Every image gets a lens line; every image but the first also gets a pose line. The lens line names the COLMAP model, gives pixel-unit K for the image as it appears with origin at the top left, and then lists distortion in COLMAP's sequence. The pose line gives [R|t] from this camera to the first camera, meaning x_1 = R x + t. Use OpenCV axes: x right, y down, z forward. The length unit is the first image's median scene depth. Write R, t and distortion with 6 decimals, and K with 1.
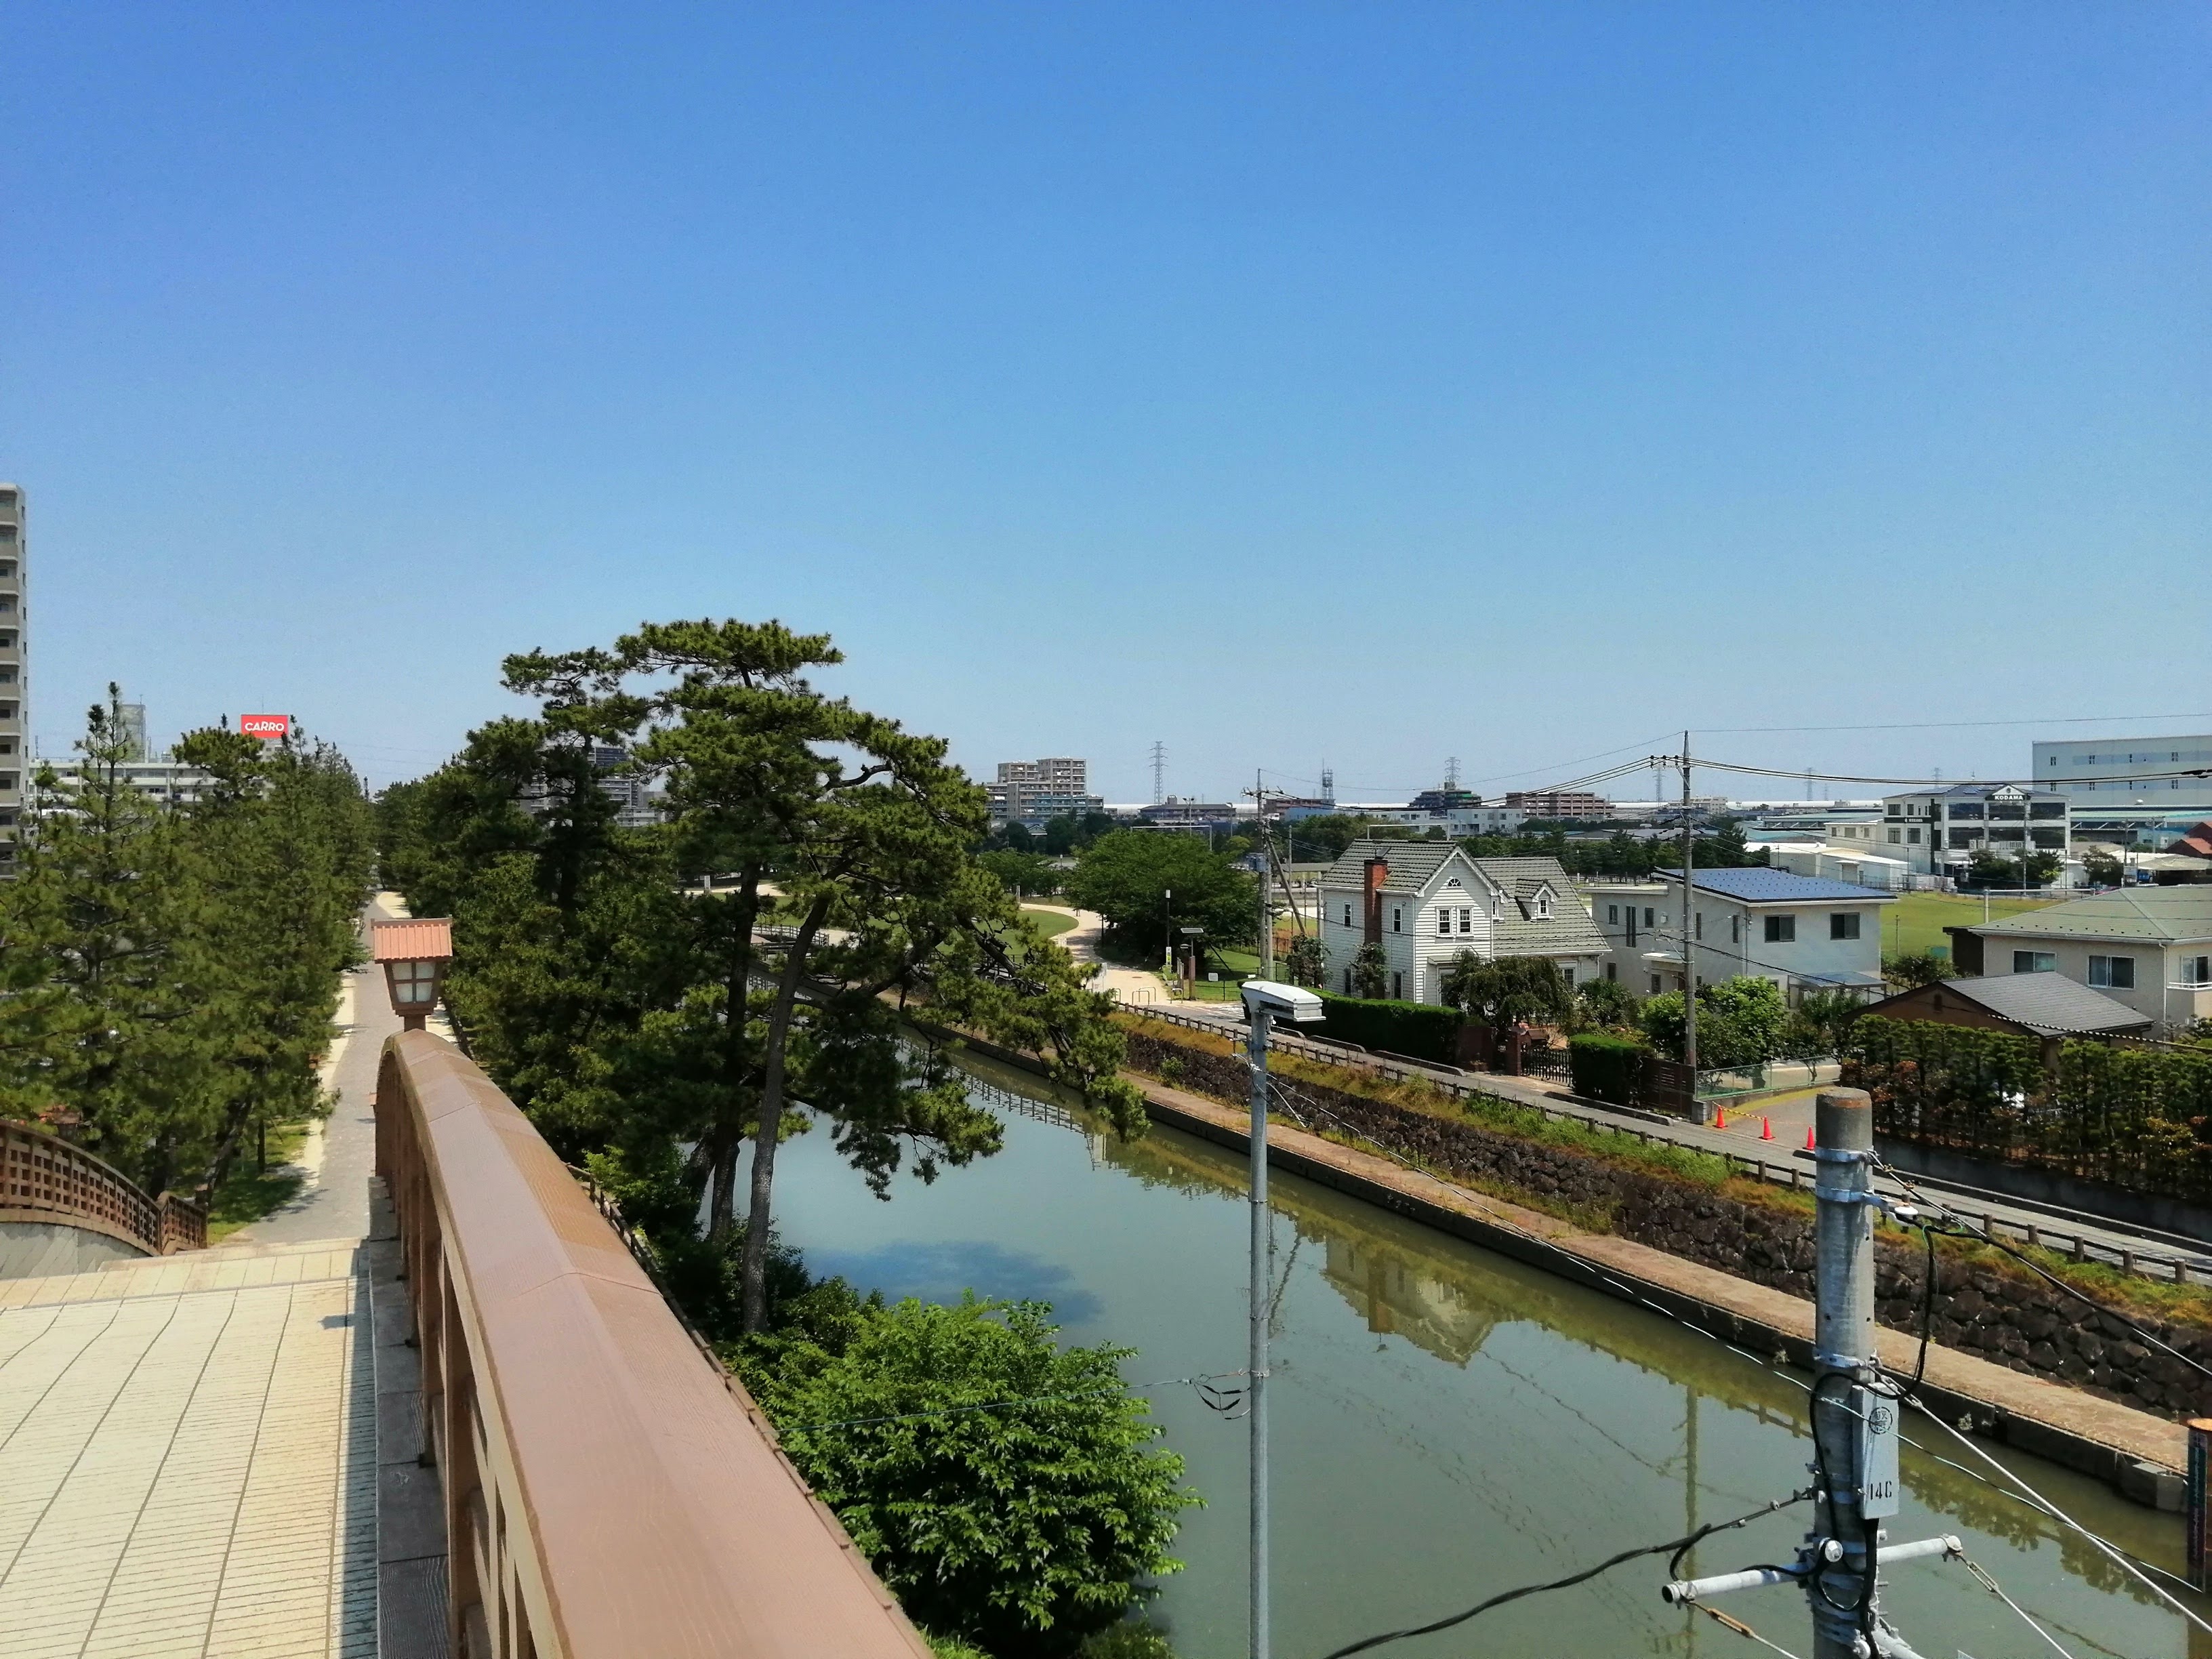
lens RADIAL K [[1758.5, 0, 1106.0], [0, 1758.5, 829.5], [0, 0, 1]] dist [0.070738, -0.167663]
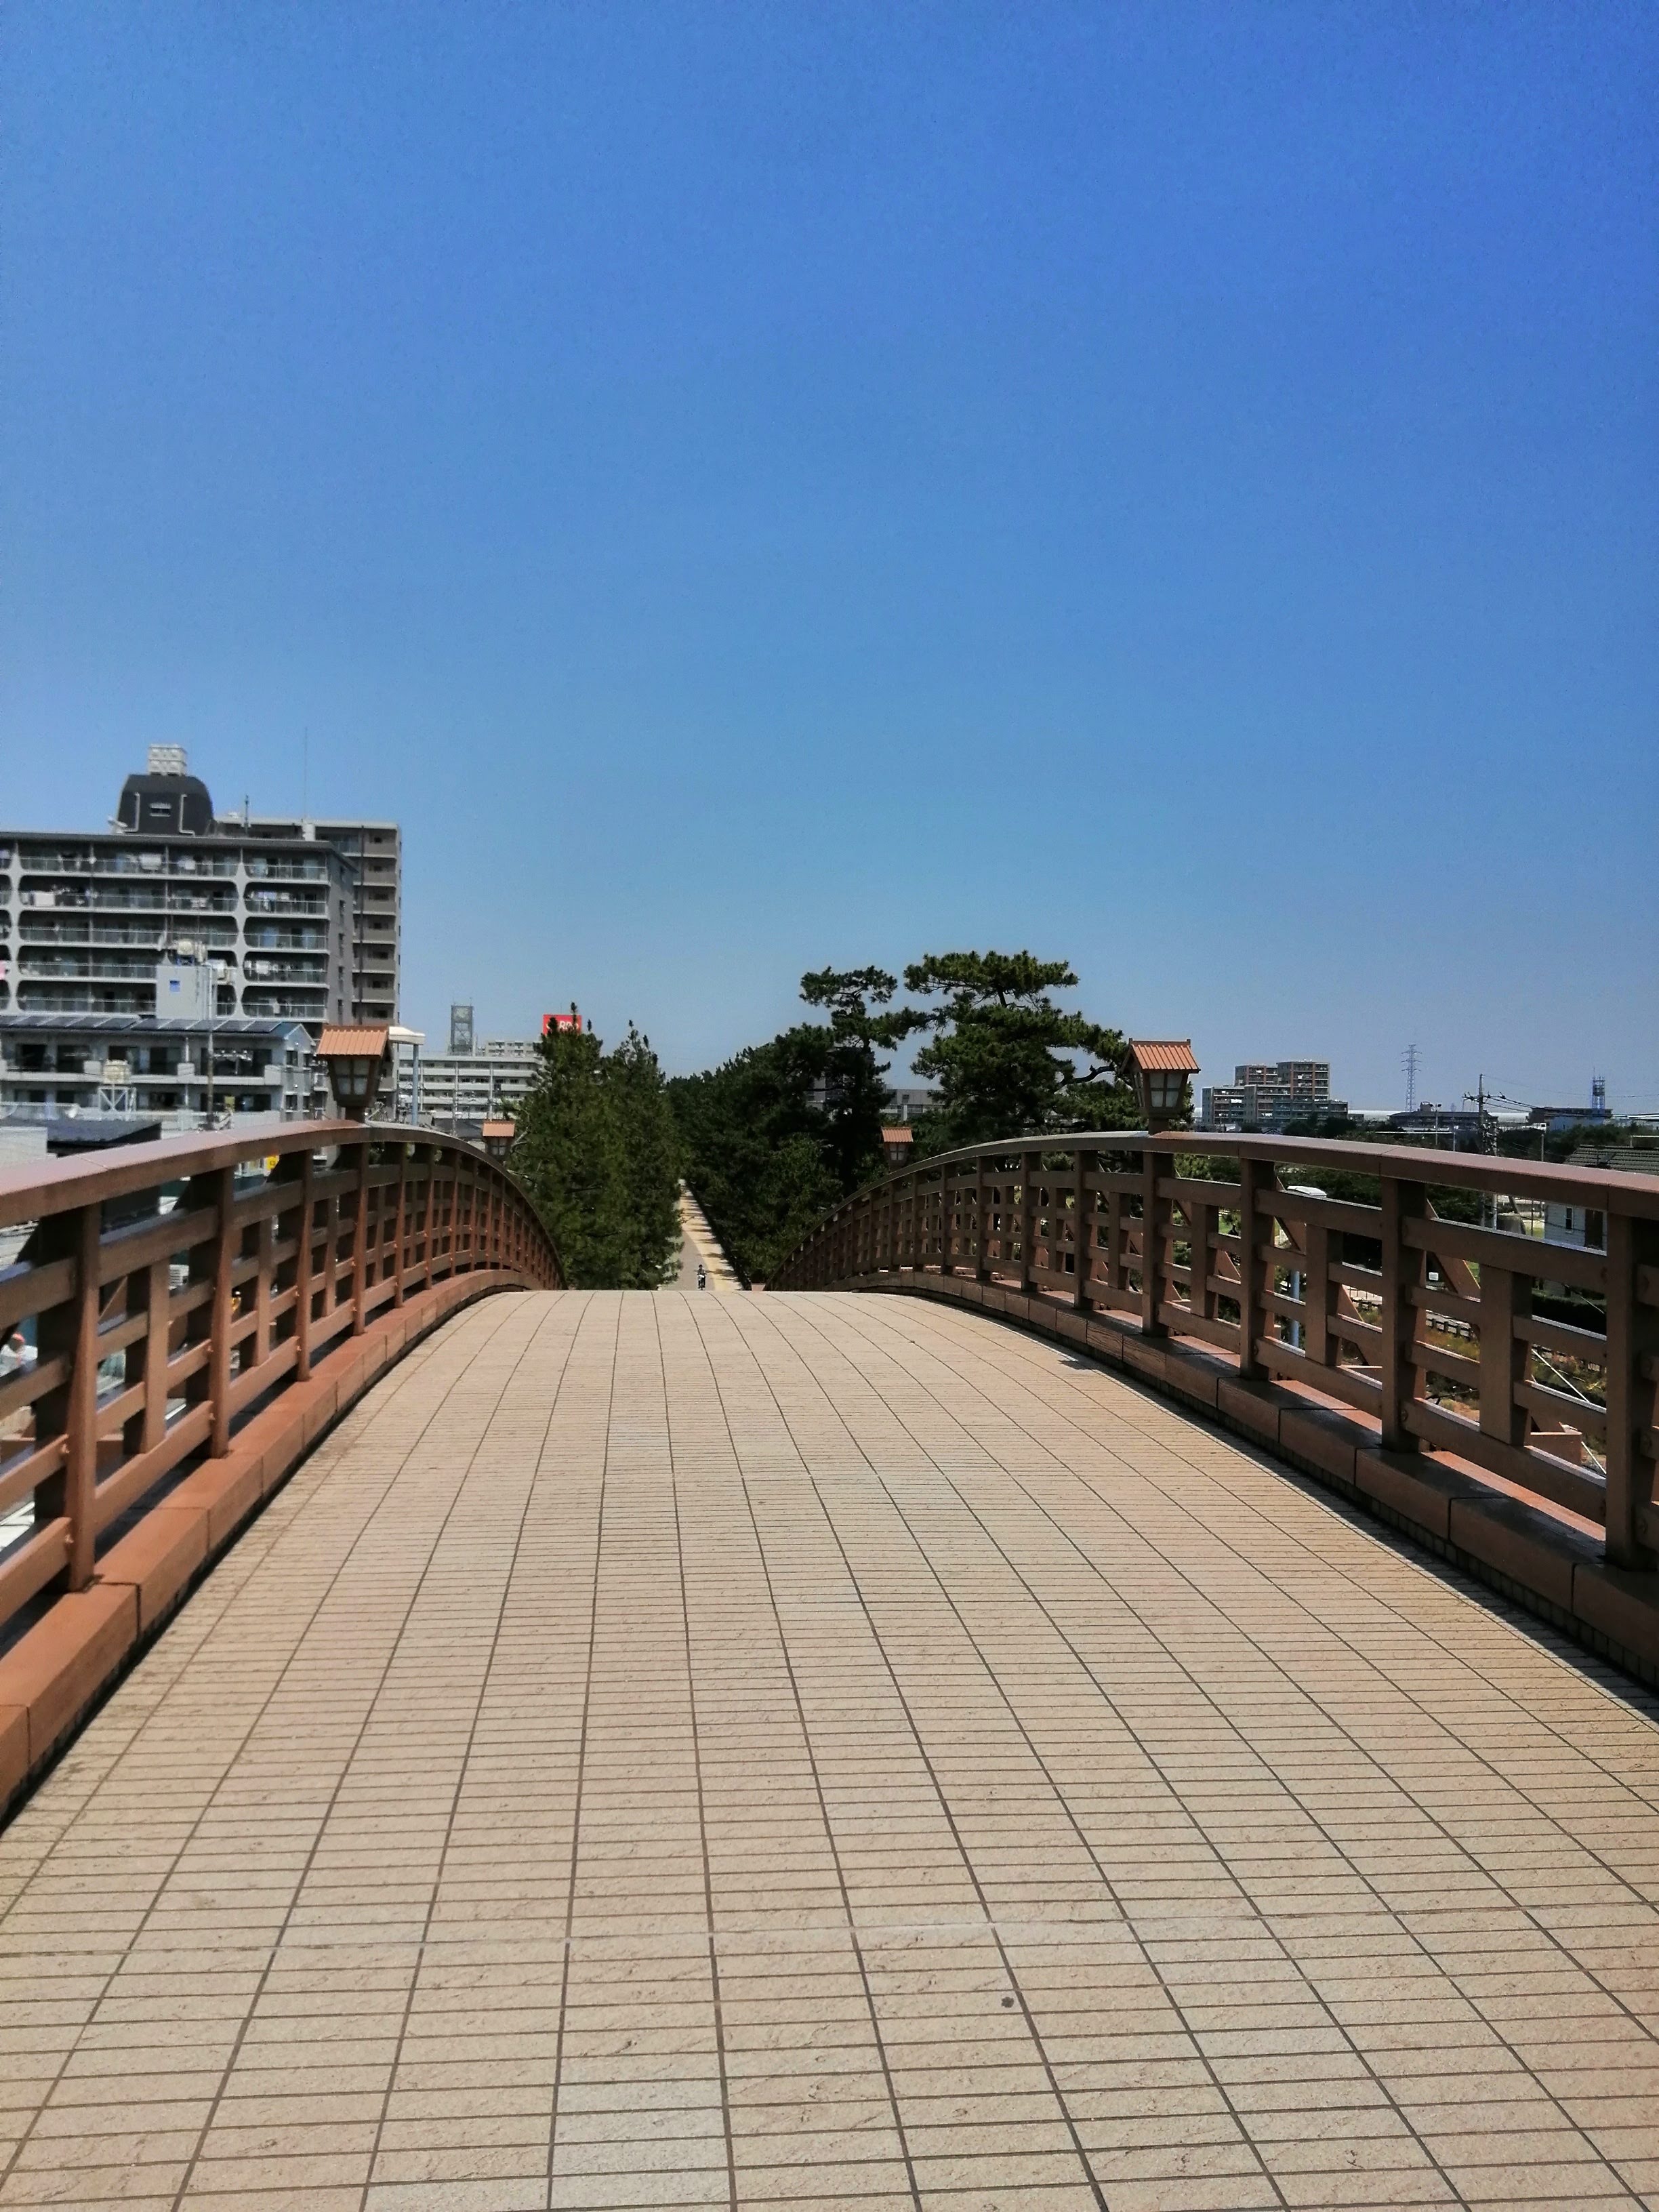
lens RADIAL K [[1758.5, 0, 801.0], [0, 1758.5, 1112.3], [0, 0, 1]] dist [0.070738, -0.167663]
pose [[0.954143, 0.020388, -0.298658, 0.039564], [-0.023408, 0.999705, -0.006537, 0.009265], [0.298436, 0.013228, 0.954338, -0.257651]]
